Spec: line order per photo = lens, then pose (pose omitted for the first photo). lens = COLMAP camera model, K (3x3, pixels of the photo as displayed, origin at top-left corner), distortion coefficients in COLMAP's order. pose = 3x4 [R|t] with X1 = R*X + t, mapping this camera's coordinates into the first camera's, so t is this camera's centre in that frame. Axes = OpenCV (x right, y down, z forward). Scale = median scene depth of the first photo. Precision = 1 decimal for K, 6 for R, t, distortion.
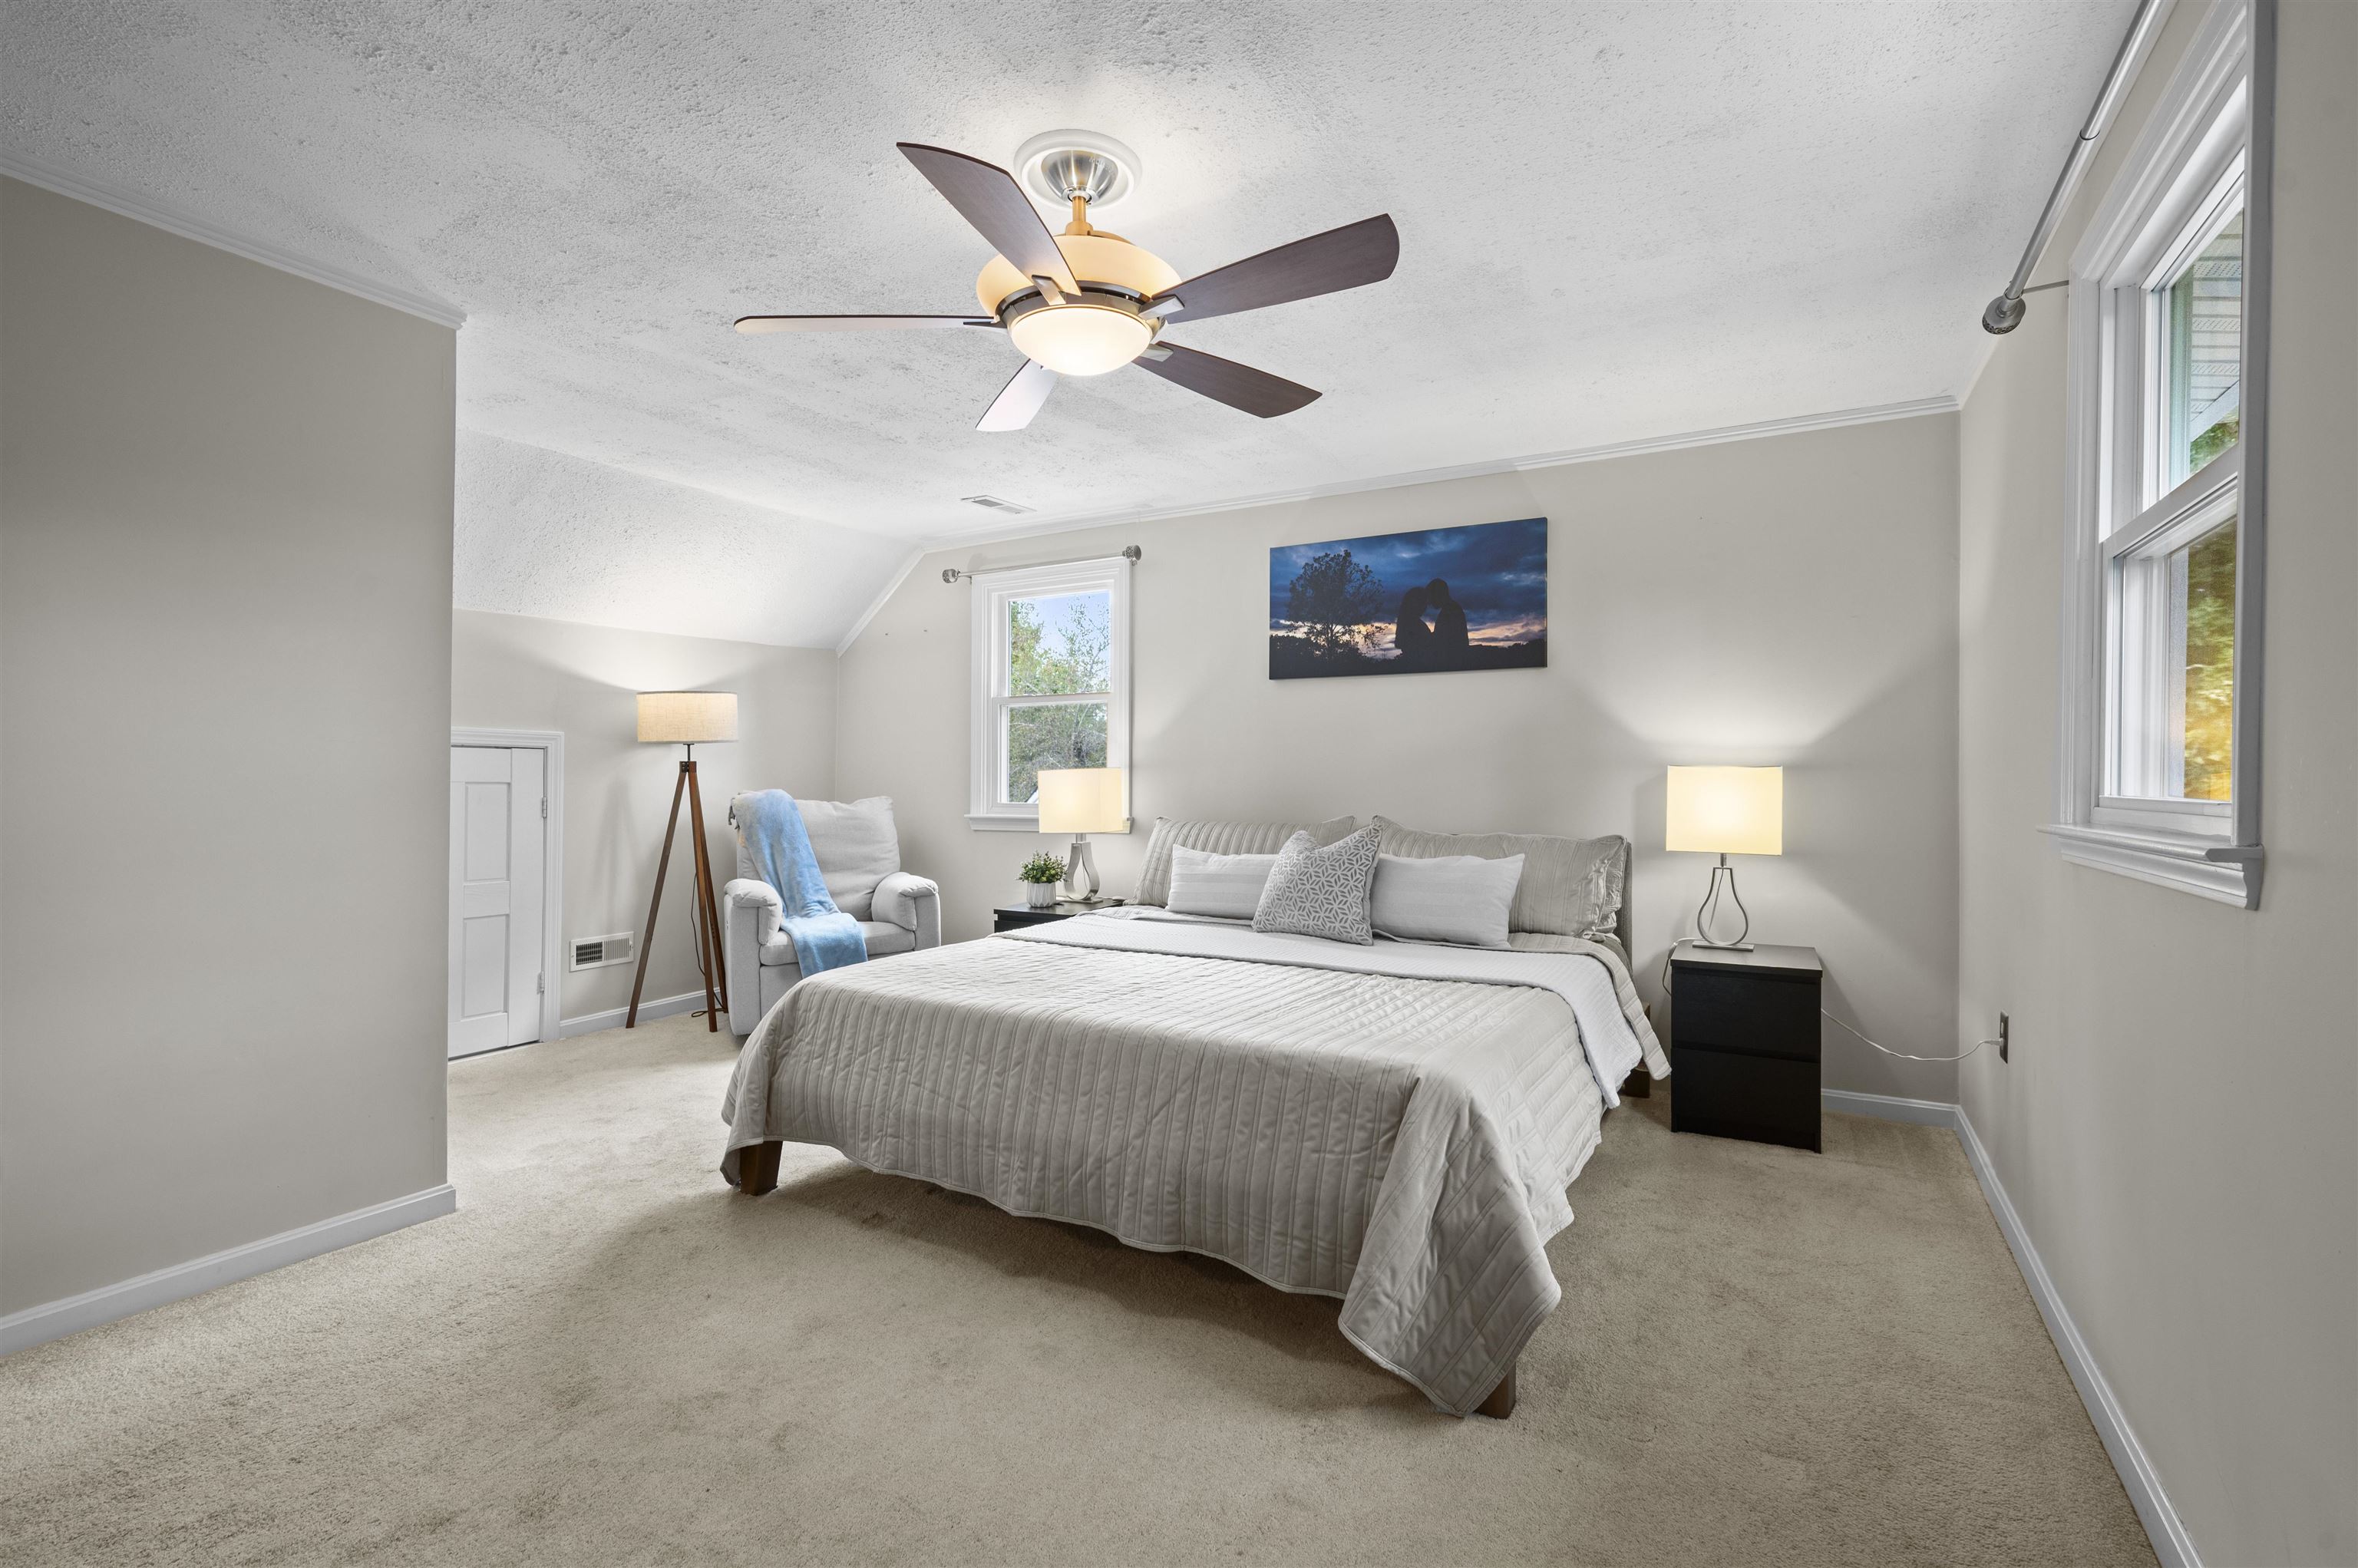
lens RADIAL K [[1040.7, 0, 1186.9], [0, 1040.7, 773.0], [0, 0, 1]] dist [-0.000796, -0.000035]
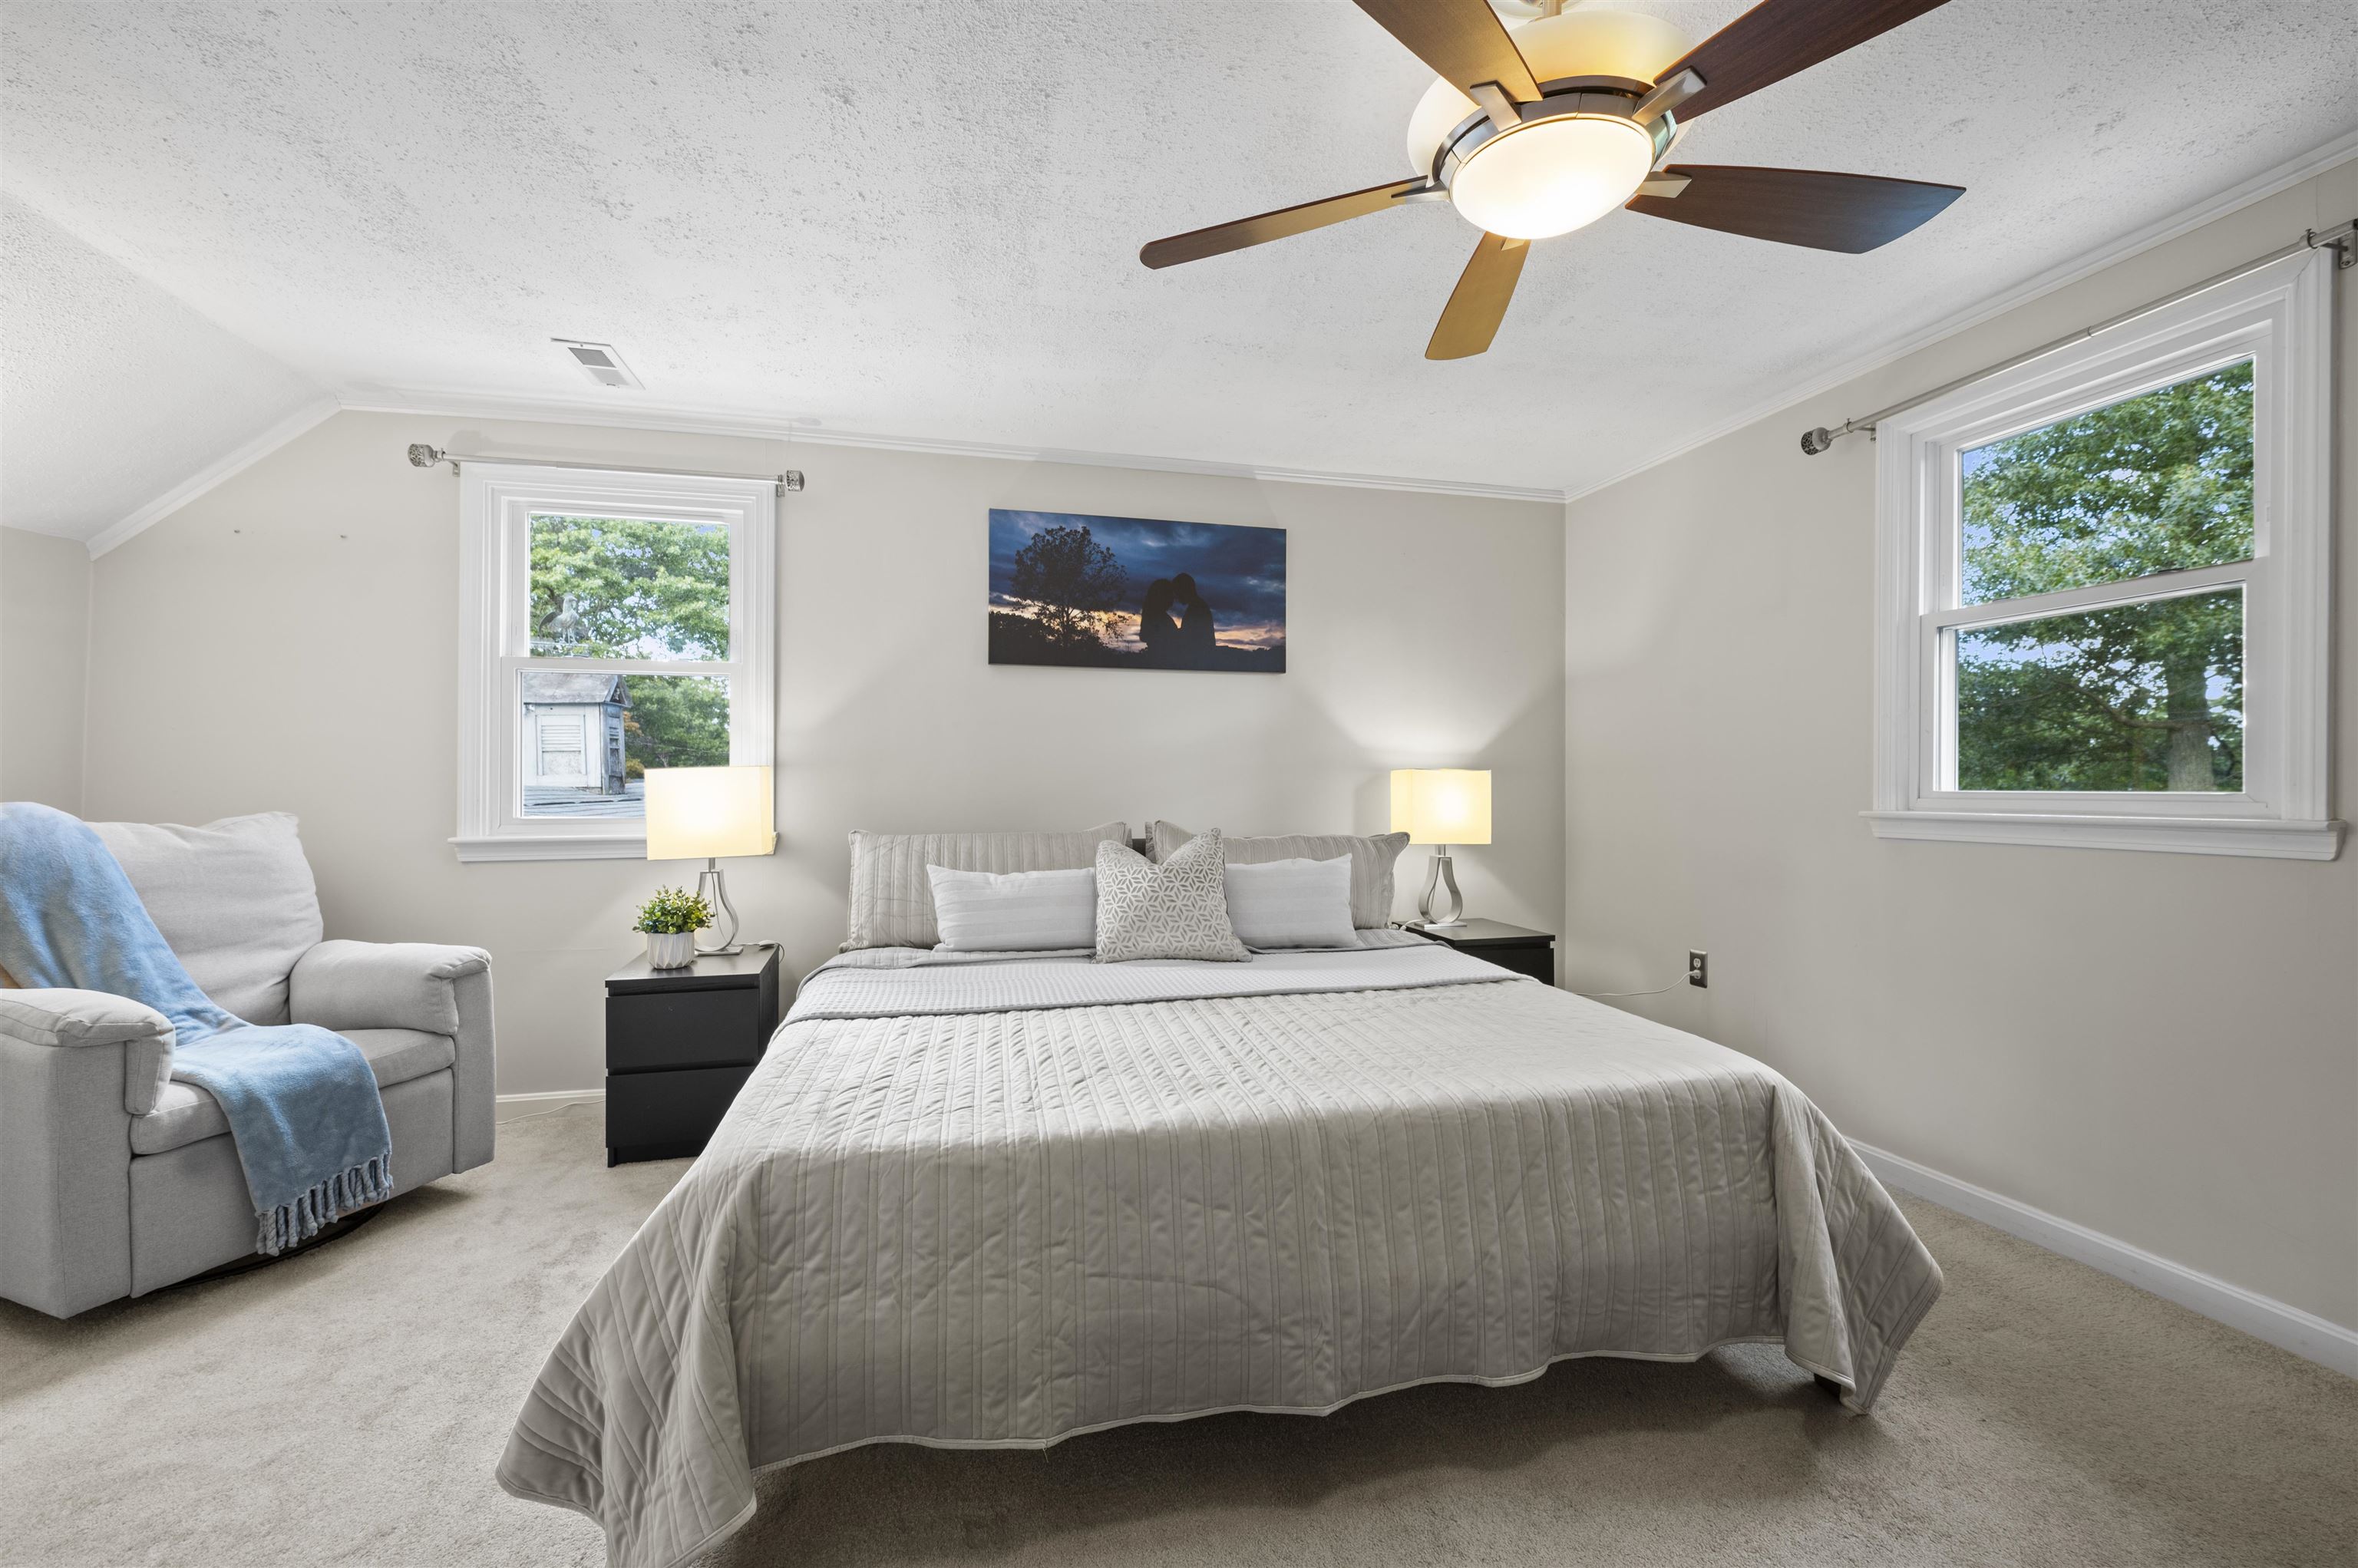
lens RADIAL K [[990.0, 0, 1196.3], [0, 990.0, 776.5], [0, 0, 1]] dist [0.002156, -0.000337]
pose [[0.731901, 0.003271, 0.681404, -0.359738], [-0.002486, 0.999995, -0.002130, 0.003206], [-0.681407, -0.000135, 0.731905, 0.308741]]
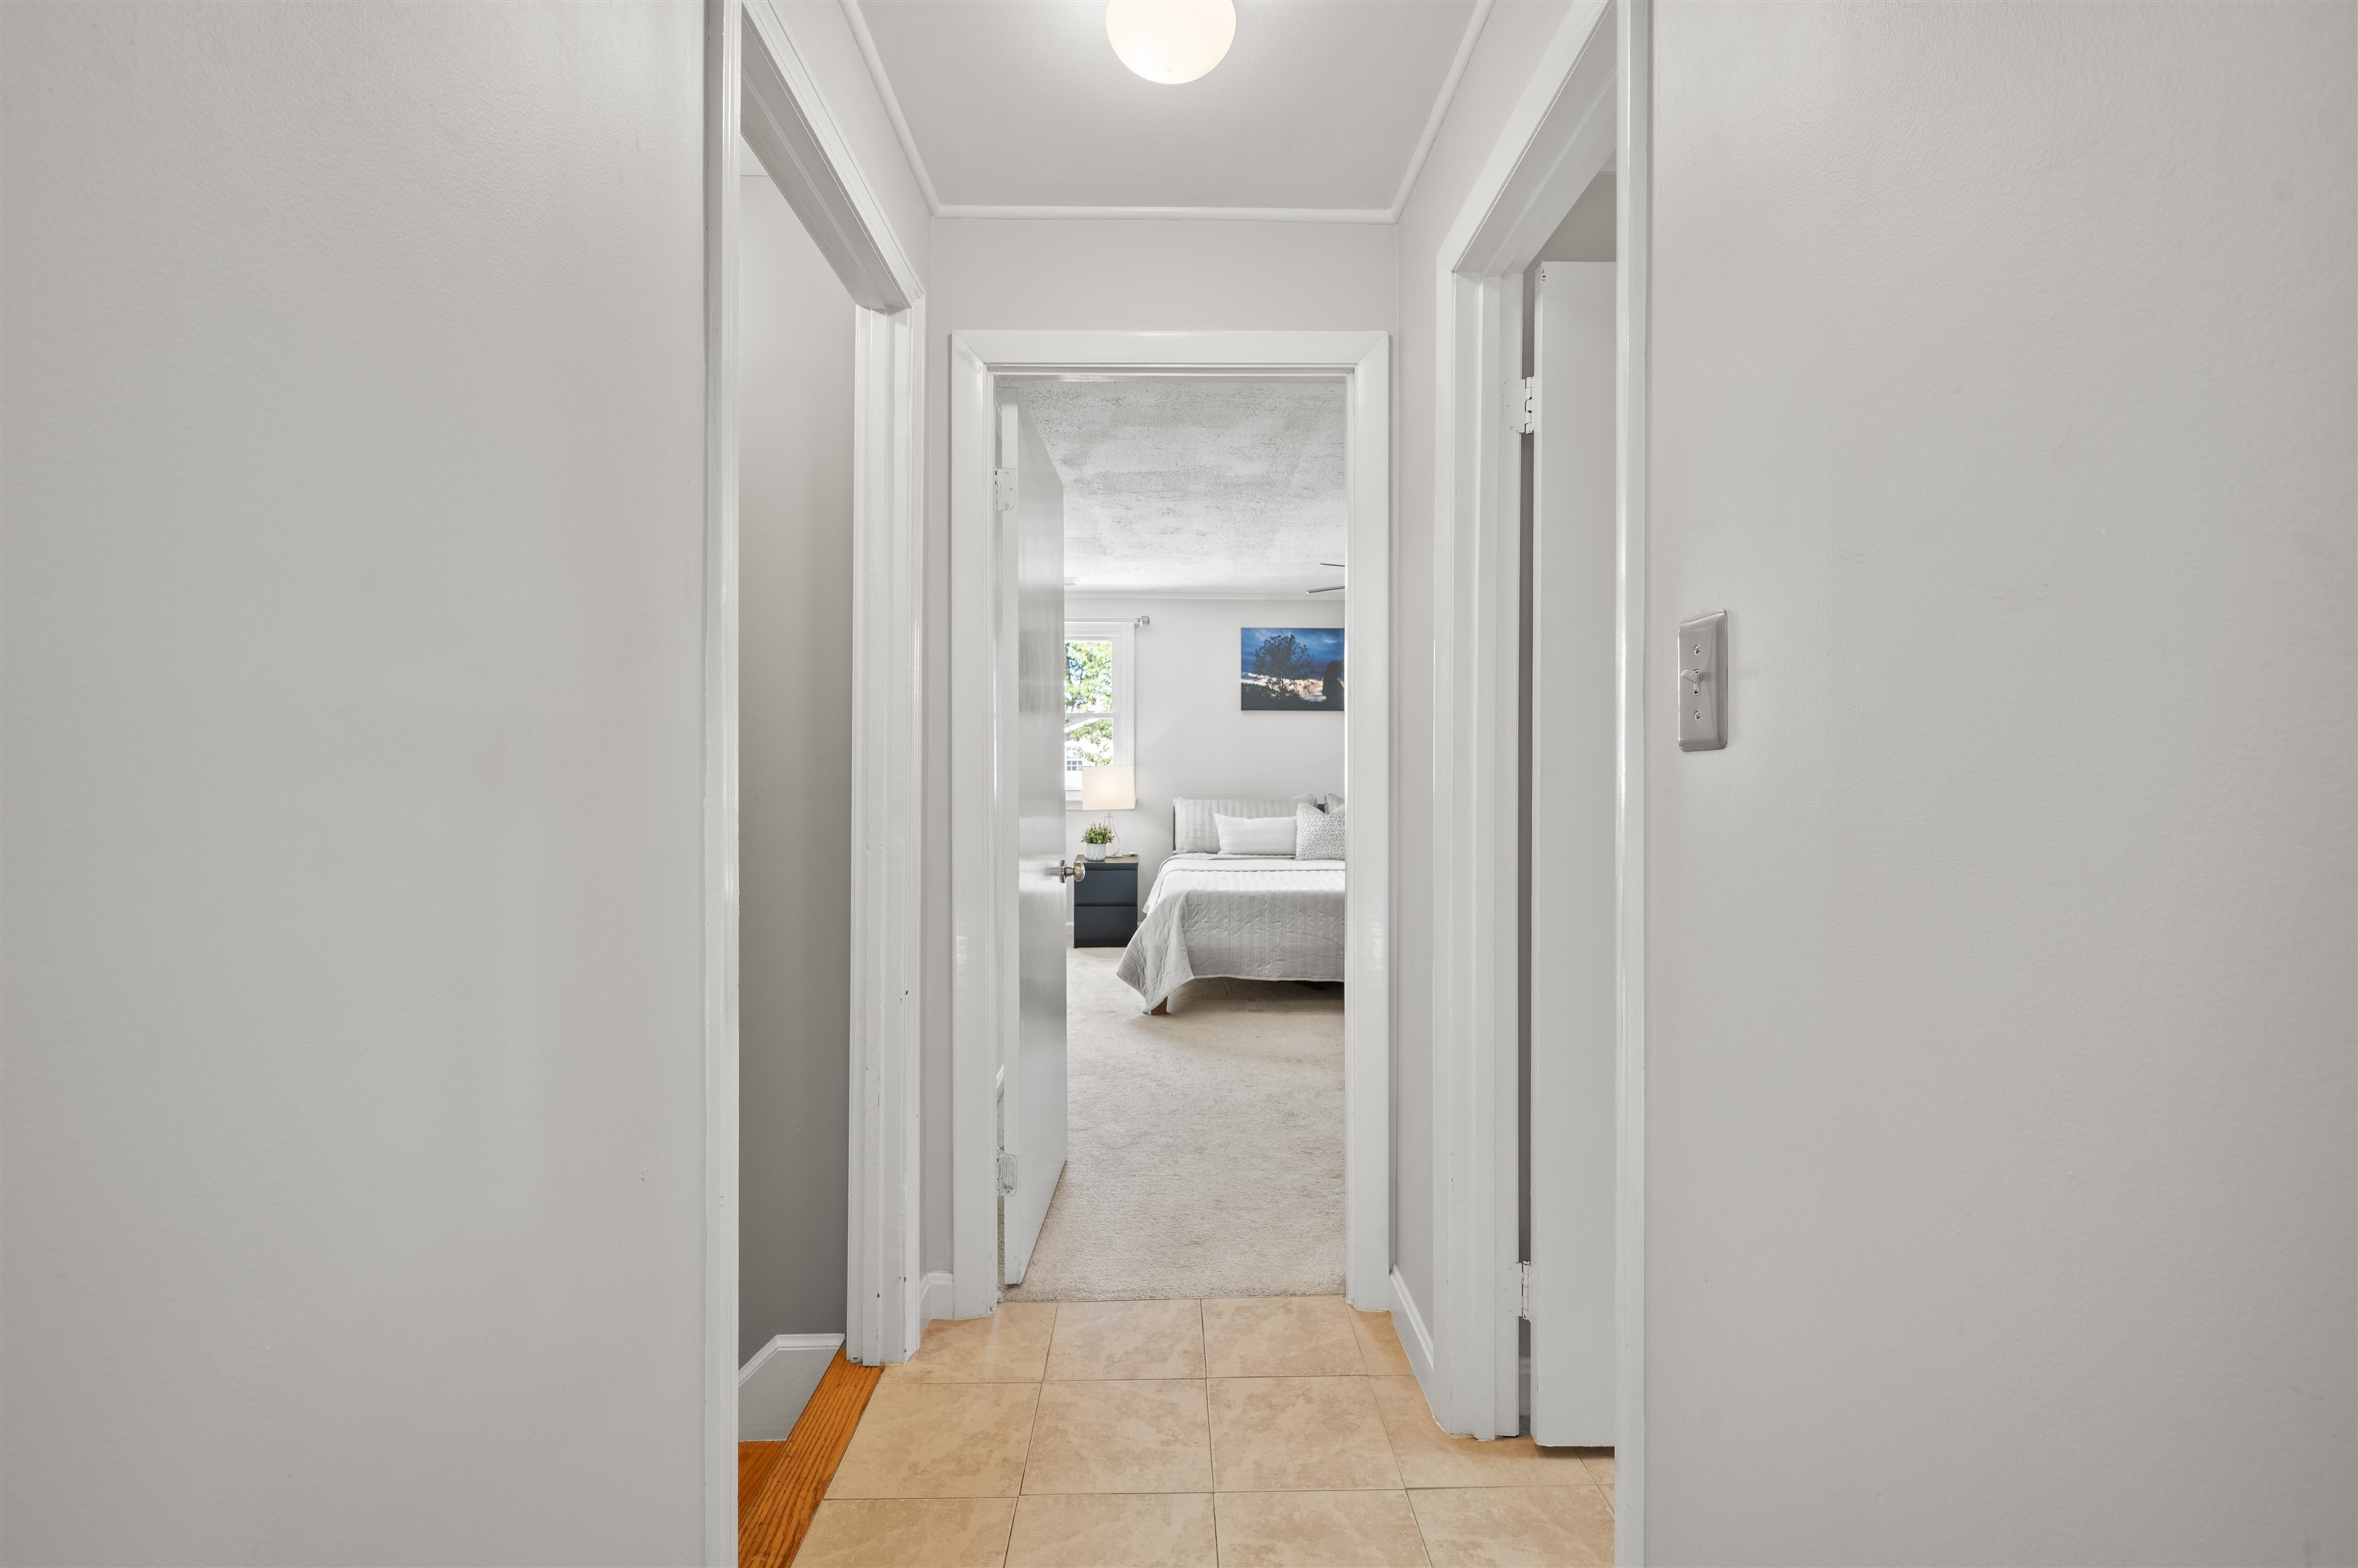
lens RADIAL K [[990.0, 0, 1183.6], [0, 990.0, 768.0], [0, 0, 1]] dist [0.002156, -0.000337]
pose [[0.869724, -0.001652, 0.493535, -0.778840], [-0.001208, 0.999984, 0.005477, -0.009578], [-0.493537, -0.005360, 0.869709, -0.290173]]
